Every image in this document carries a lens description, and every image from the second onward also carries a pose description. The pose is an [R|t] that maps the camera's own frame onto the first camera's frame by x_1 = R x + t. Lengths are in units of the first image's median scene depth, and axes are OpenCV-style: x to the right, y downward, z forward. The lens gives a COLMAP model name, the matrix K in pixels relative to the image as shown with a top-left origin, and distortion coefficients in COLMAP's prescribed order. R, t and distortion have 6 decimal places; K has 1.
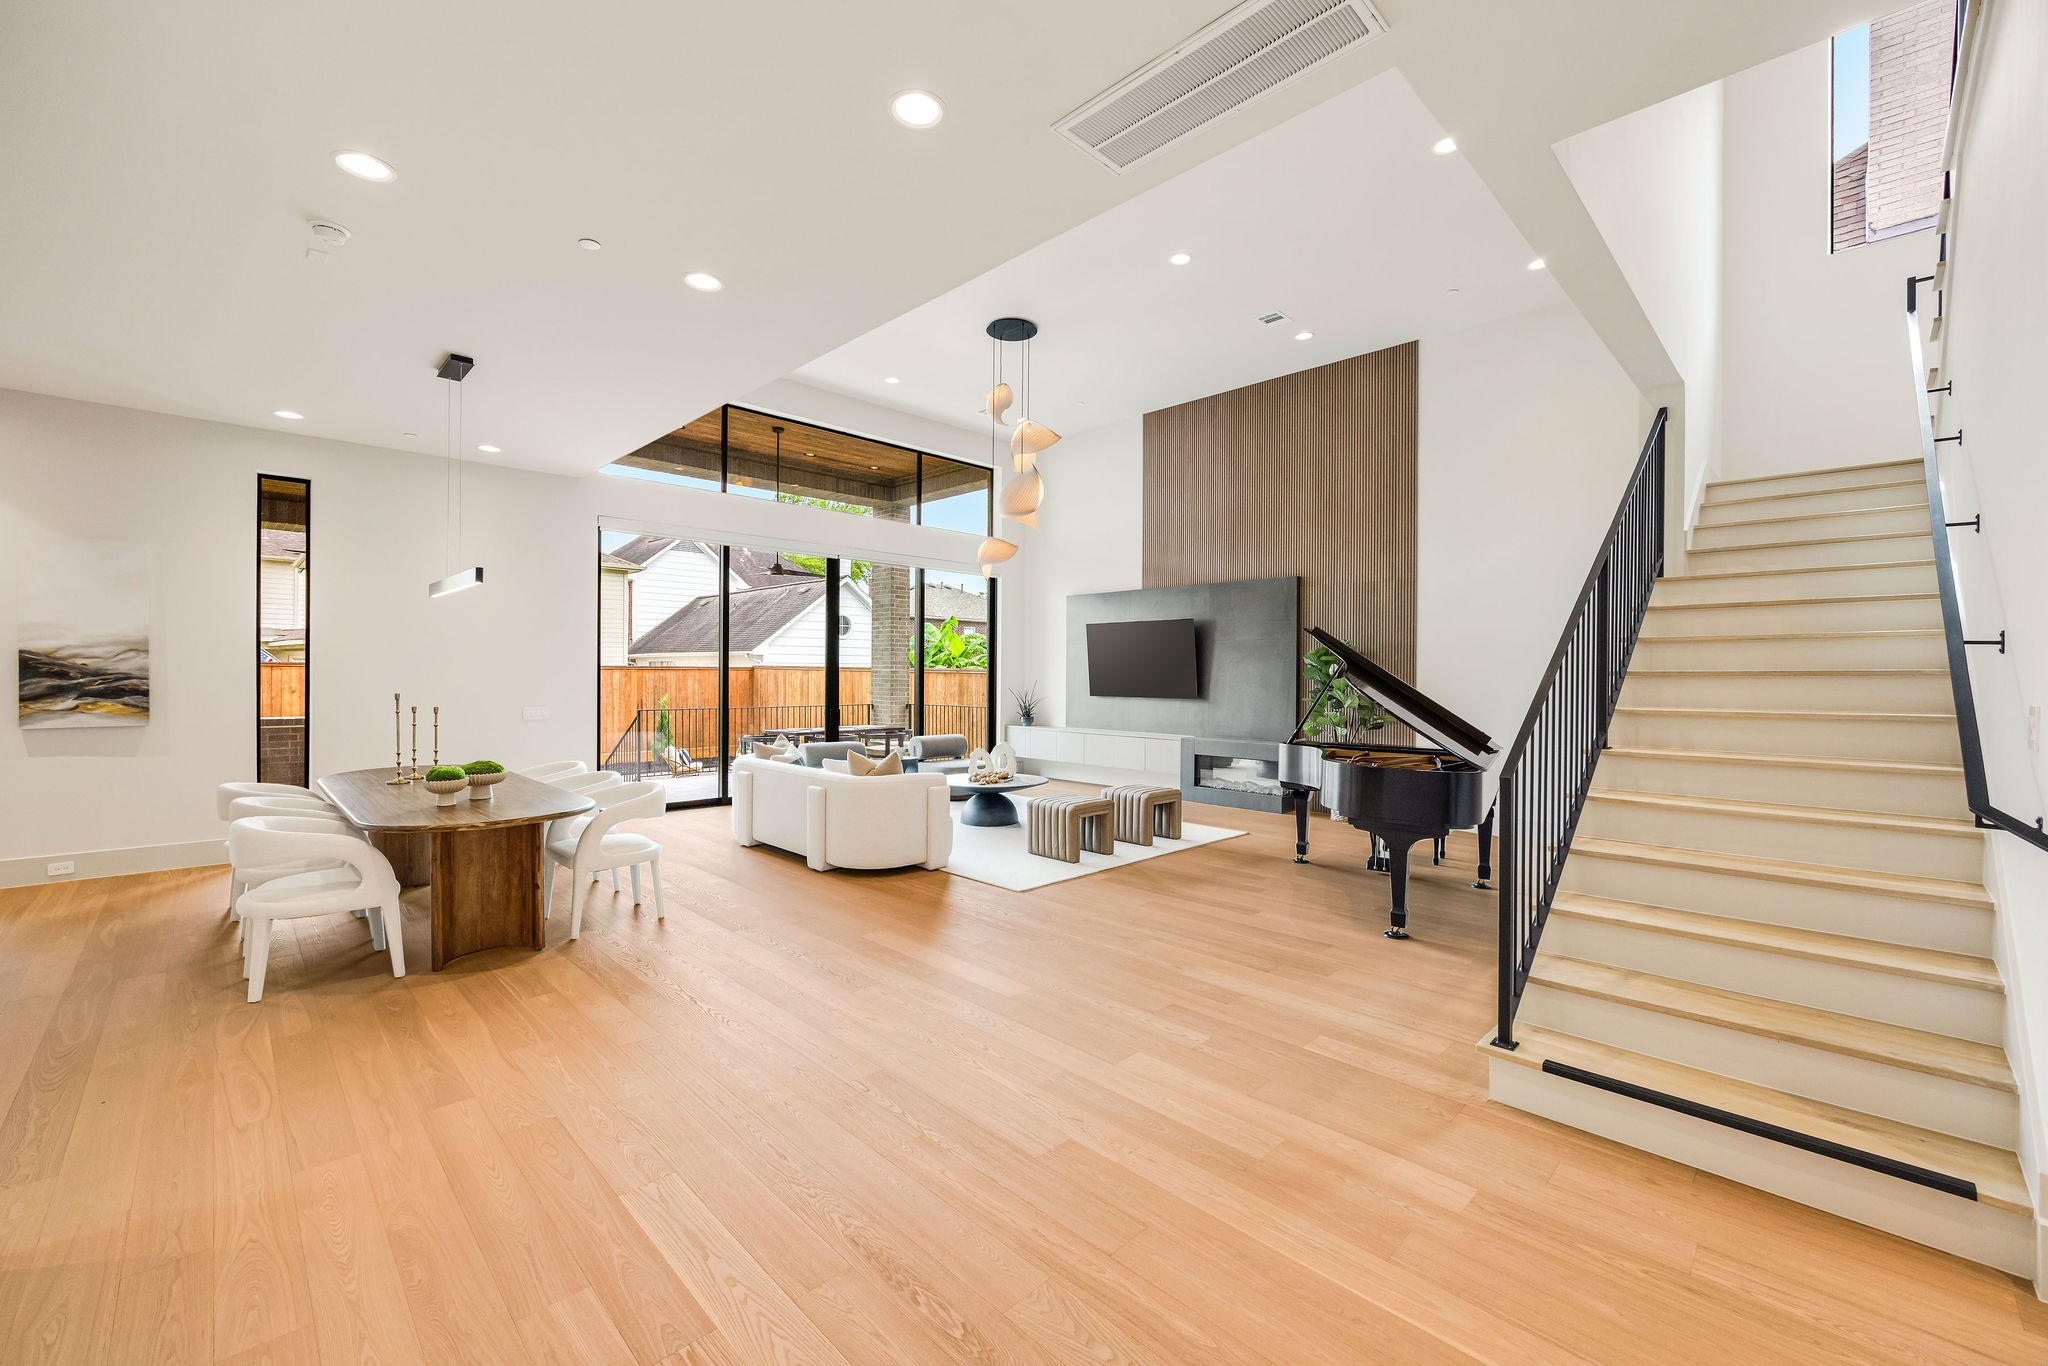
lens RADIAL K [[825.5, 0, 1012.1], [0, 825.5, 673.1], [0, 0, 1]] dist [-0.006607, -0.000167]
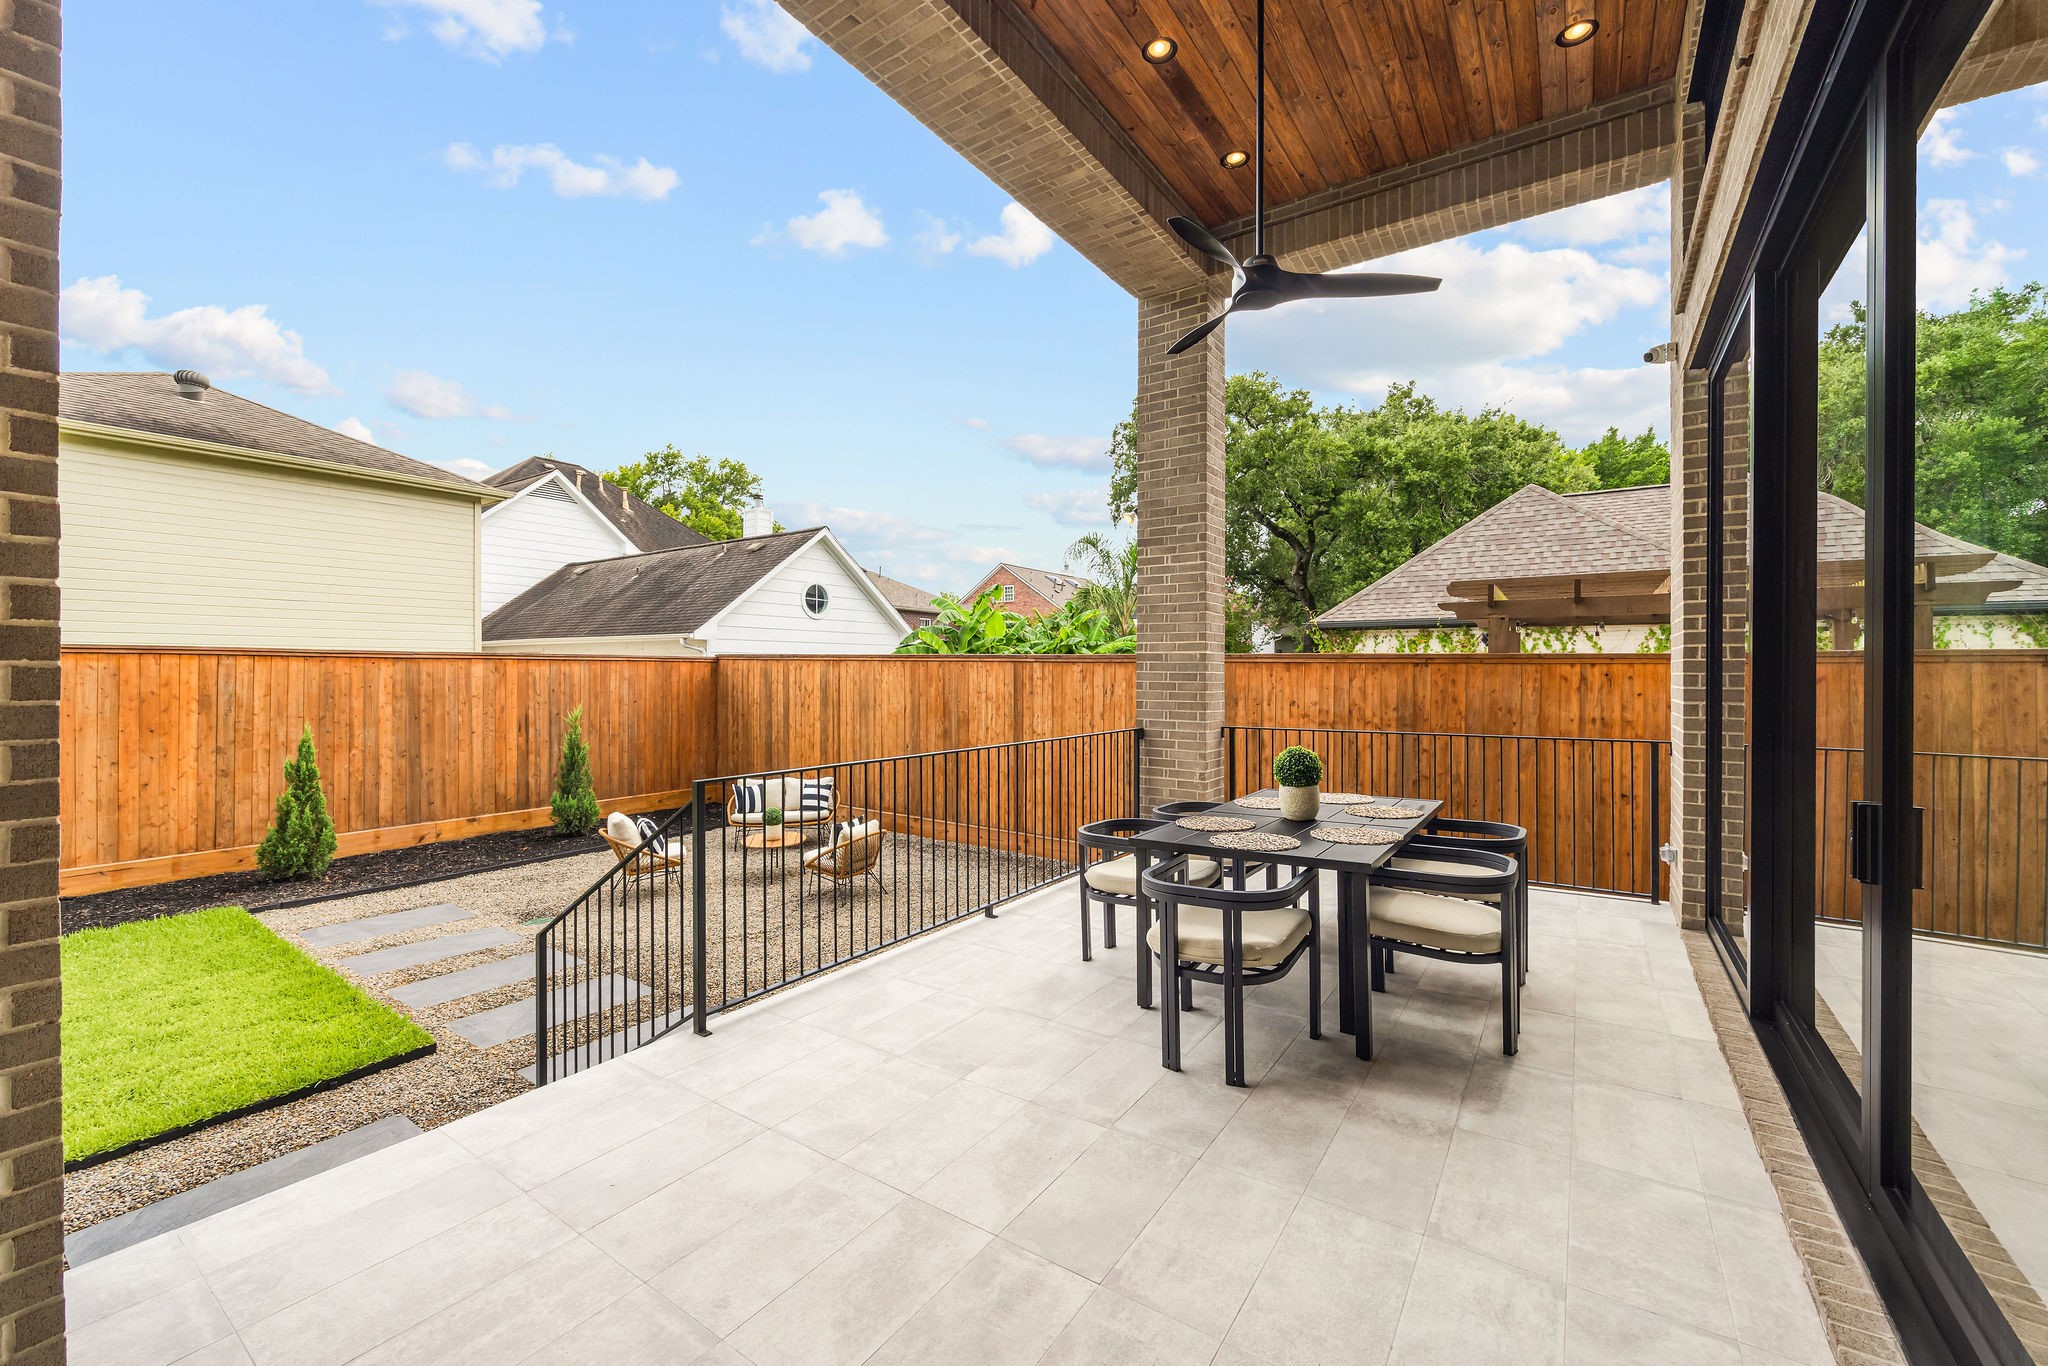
lens RADIAL K [[818.9, 0, 1018.4], [0, 818.9, 677.5], [0, 0, 1]] dist [-0.005449, -0.000363]
pose [[0.982501, -0.003952, 0.186213, -0.516390], [0.002731, 0.999973, 0.006814, 0.010038], [-0.186235, -0.006186, 0.982486, 0.912741]]
